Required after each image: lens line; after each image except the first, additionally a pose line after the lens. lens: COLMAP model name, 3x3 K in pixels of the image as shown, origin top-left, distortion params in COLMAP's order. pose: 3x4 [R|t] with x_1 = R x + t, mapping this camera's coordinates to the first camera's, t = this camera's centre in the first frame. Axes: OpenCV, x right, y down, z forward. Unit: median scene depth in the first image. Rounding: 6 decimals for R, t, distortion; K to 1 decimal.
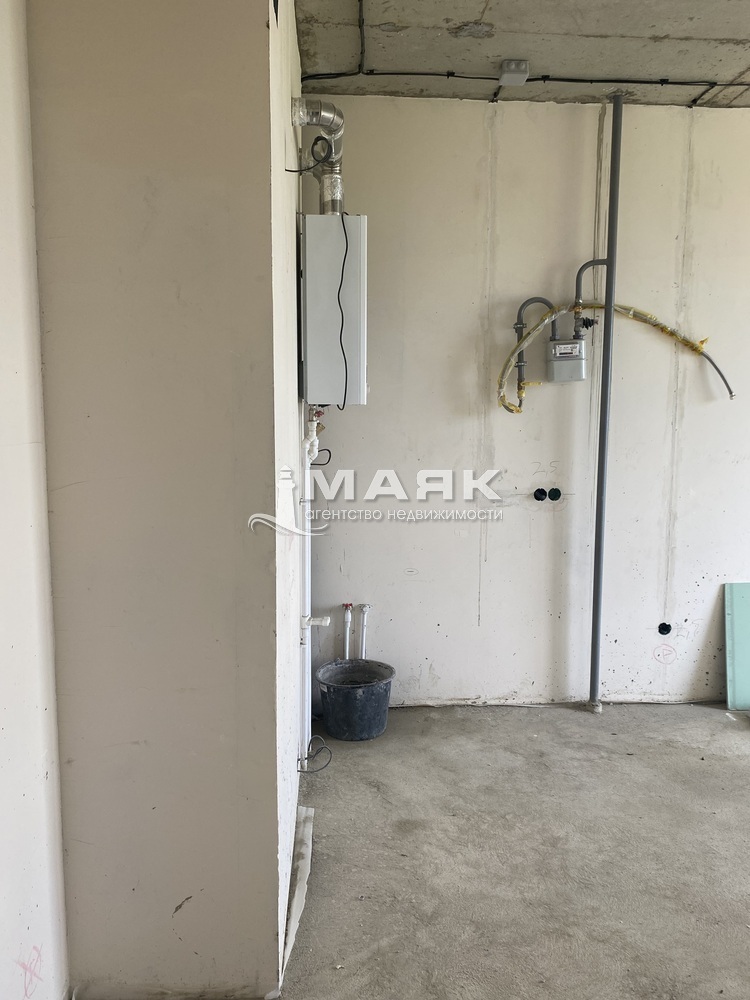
lens RADIAL K [[750.4, 0, 375.0], [0, 750.4, 500.0], [0, 0, 1]] dist [0.006481, 0.000871]
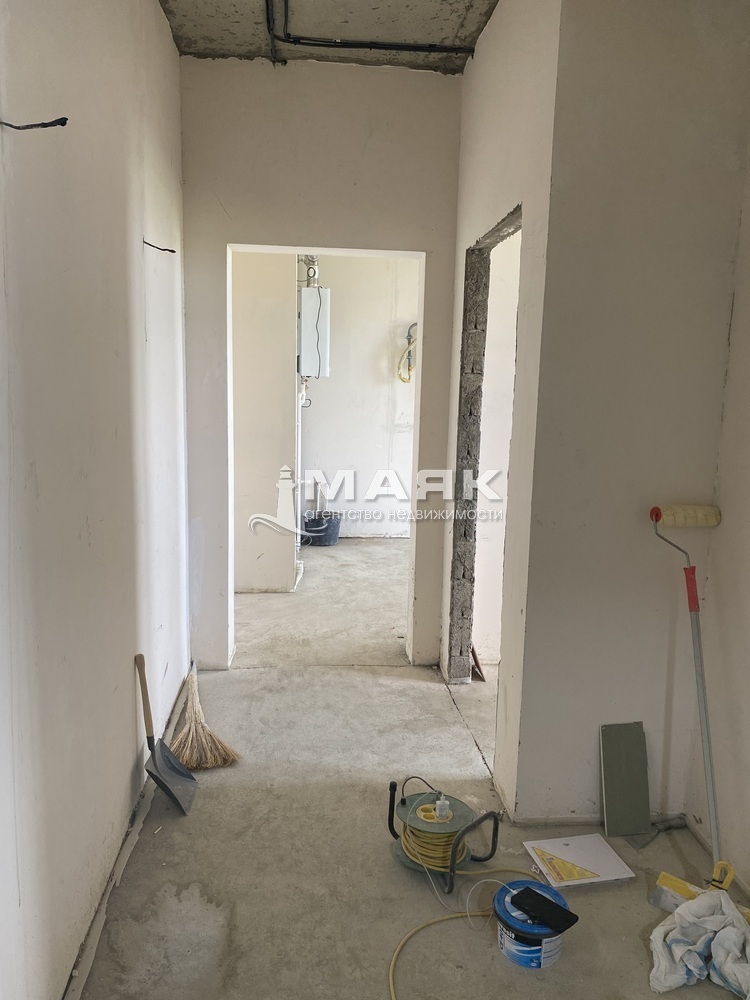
lens RADIAL K [[750.4, 0, 375.0], [0, 750.4, 500.0], [0, 0, 1]] dist [0.006481, 0.000871]
pose [[0.998827, 0.010079, 0.047351, 0.018259], [-0.011598, 0.999423, 0.031914, 0.126734], [-0.047002, -0.032425, 0.998368, -0.944969]]
